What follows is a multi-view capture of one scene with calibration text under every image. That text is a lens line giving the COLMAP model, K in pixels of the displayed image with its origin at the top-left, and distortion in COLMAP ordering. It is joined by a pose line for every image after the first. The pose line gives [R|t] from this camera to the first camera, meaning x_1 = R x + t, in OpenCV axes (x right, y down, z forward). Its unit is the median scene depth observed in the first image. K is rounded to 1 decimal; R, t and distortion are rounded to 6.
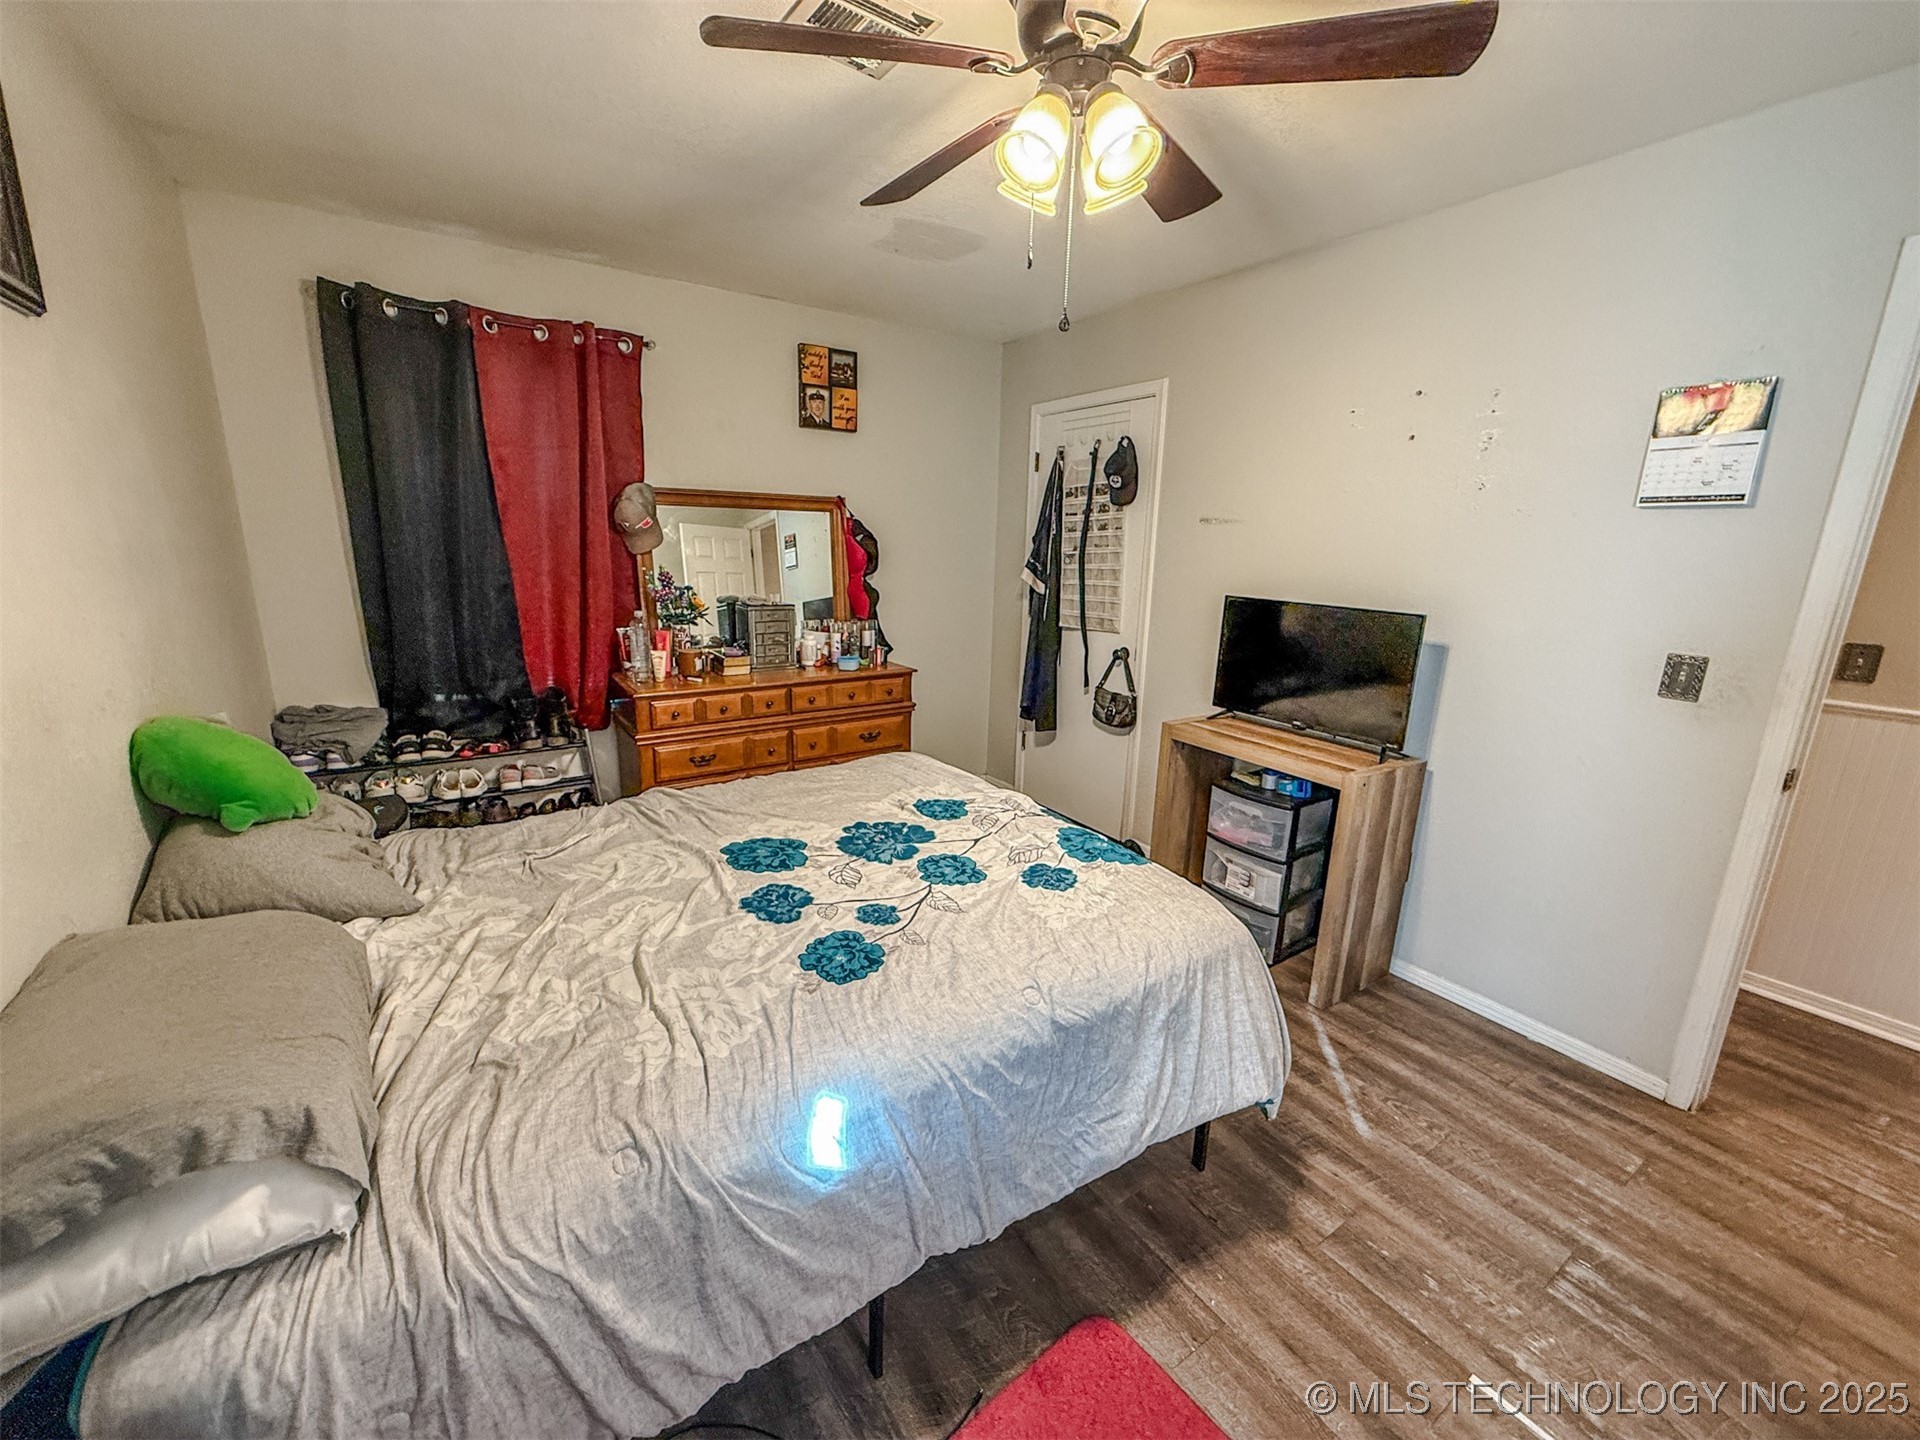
lens RADIAL K [[780.0, 0, 951.8], [0, 780.0, 724.2], [0, 0, 1]] dist [-0.002337, -0.000006]
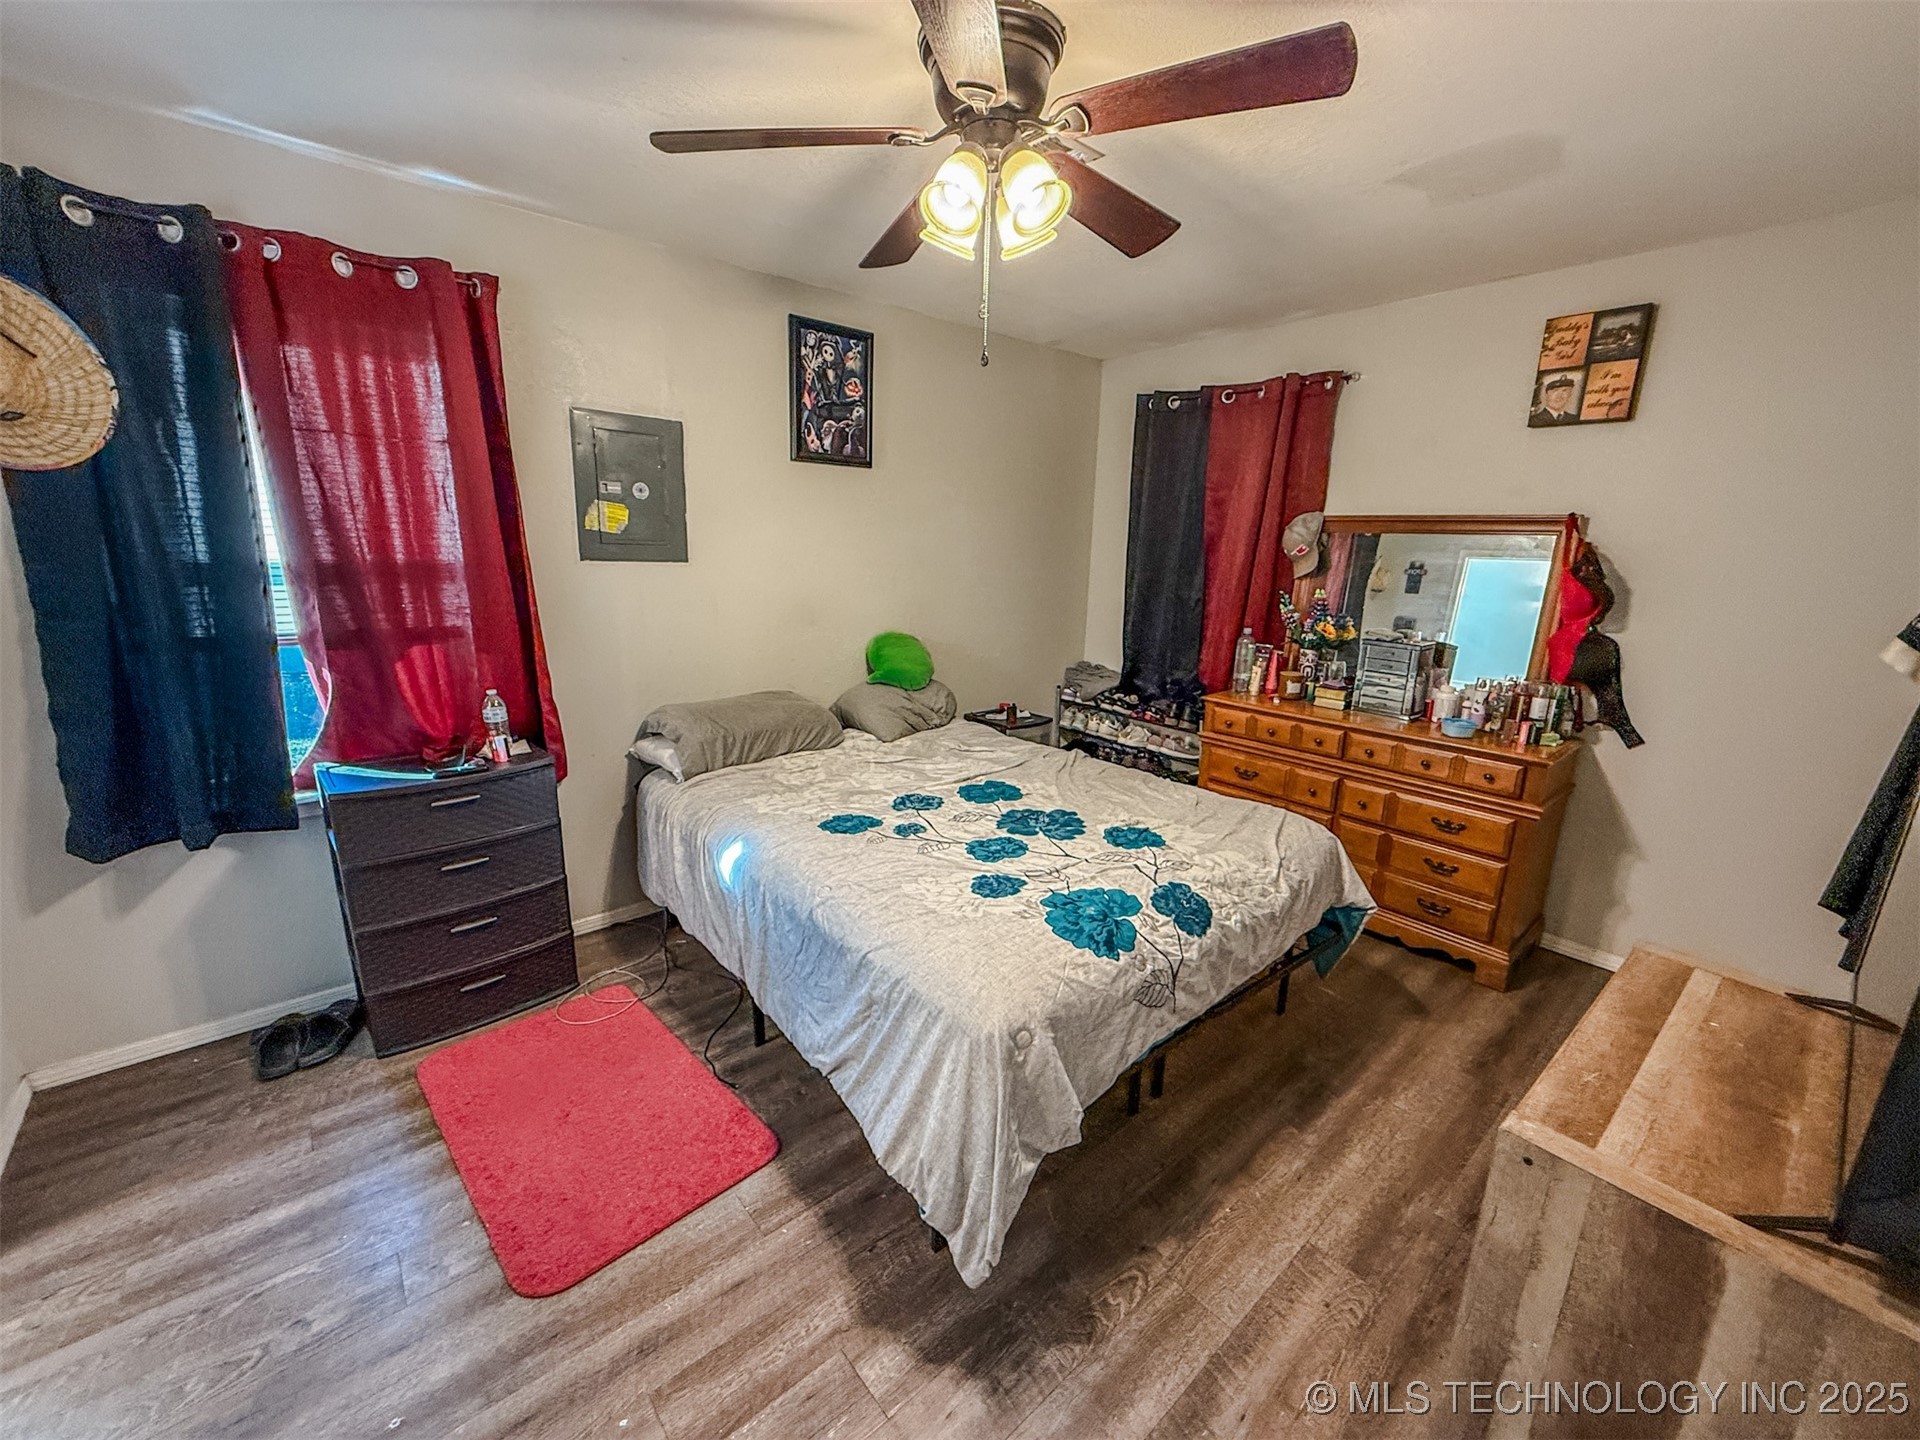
lens RADIAL K [[780.0, 0, 951.8], [0, 780.0, 724.2], [0, 0, 1]] dist [-0.002337, -0.000006]
pose [[0.094570, 0.209621, -0.973198, 0.891176], [-0.254279, 0.950239, 0.179966, -0.144198], [0.962496, 0.230445, 0.143167, 0.622723]]
